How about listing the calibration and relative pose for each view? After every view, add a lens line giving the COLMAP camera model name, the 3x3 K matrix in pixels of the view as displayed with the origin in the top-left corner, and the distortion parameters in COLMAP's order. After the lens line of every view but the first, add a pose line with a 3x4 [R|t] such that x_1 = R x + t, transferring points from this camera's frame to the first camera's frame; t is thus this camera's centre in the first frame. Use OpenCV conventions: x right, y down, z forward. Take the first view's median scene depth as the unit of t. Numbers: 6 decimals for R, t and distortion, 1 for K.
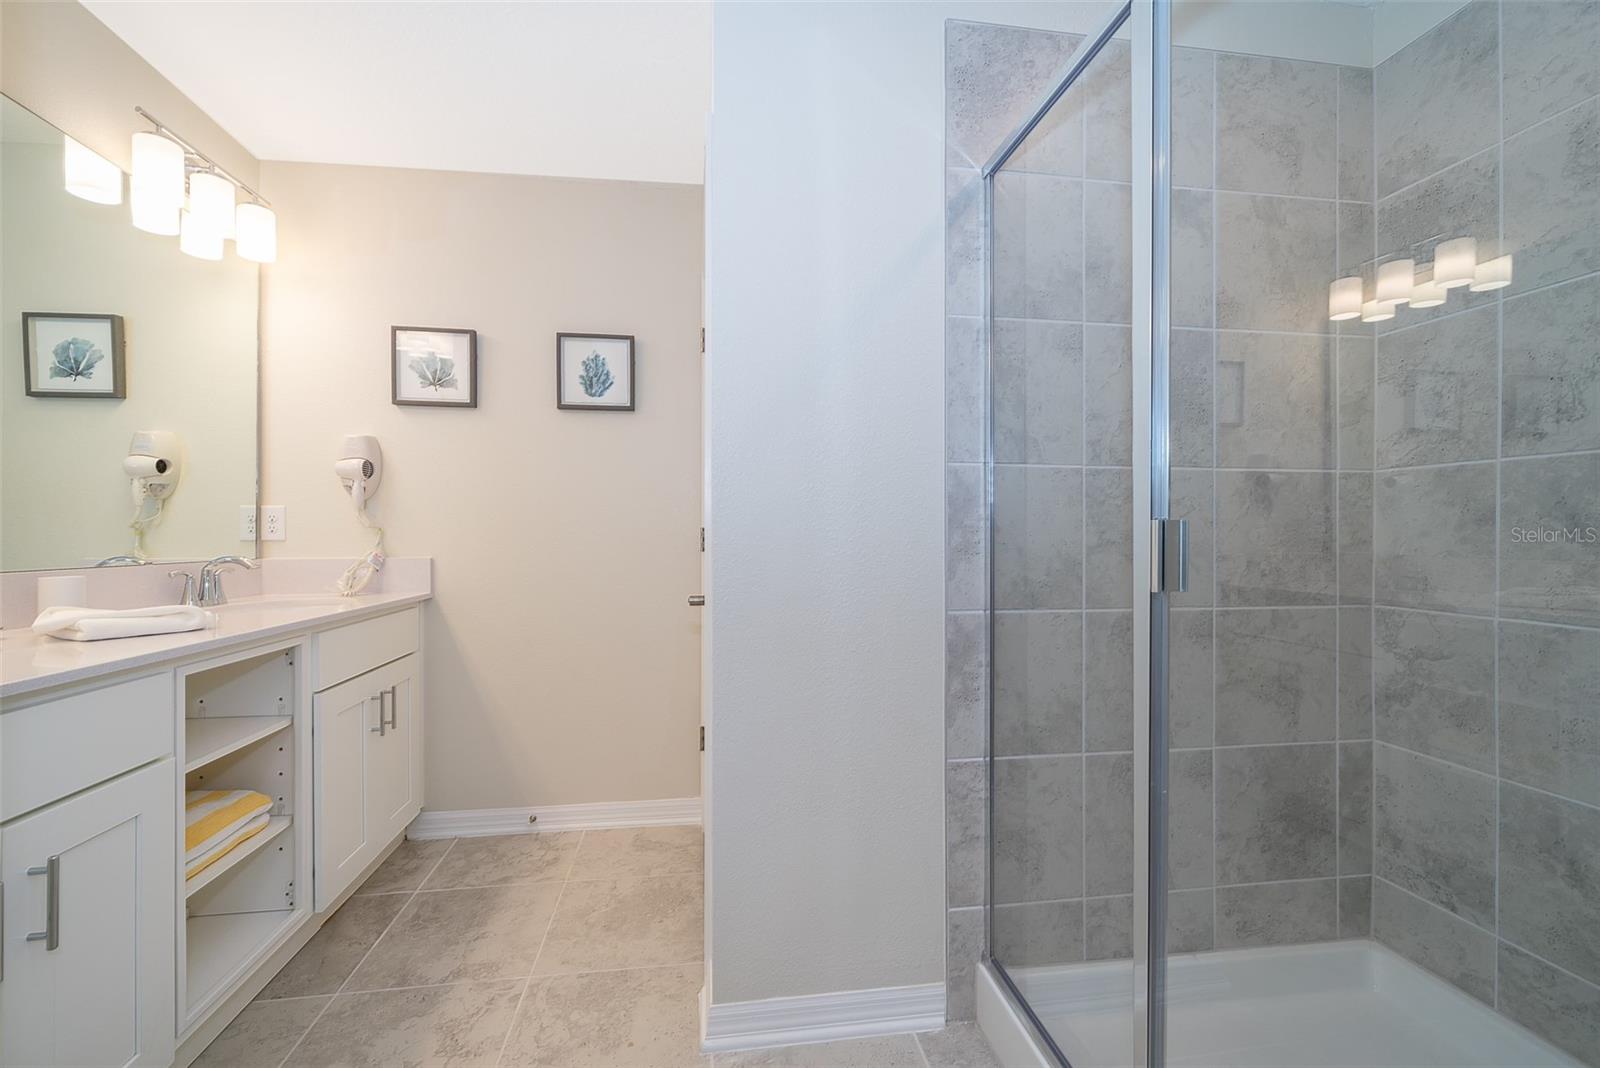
lens RADIAL K [[637.1, 0, 789.8], [0, 637.1, 527.5], [0, 0, 1]] dist [-0.000936, -0.000443]
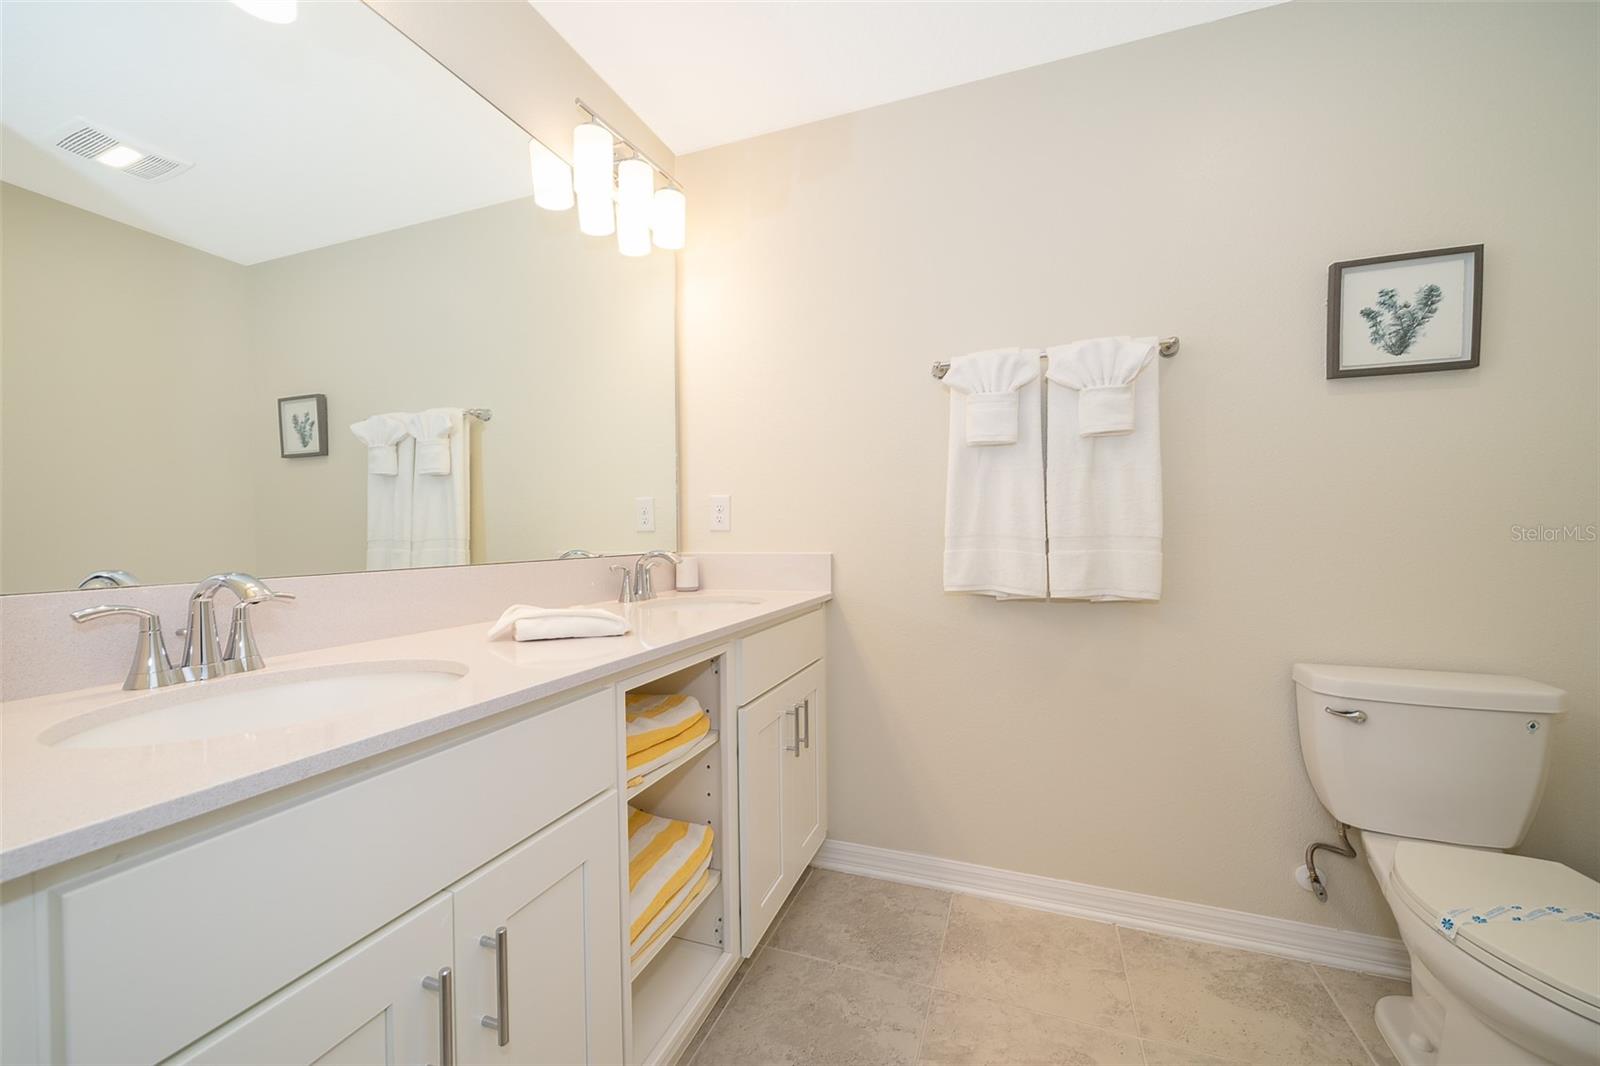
lens RADIAL K [[638.0, 0, 802.1], [0, 638.0, 542.5], [0, 0, 1]] dist [0.000675, -0.000804]
pose [[0.883002, 0.000643, -0.469370, -0.229345], [0.013327, 0.999562, 0.026441, 0.011106], [0.469181, -0.029602, 0.882606, 0.245440]]
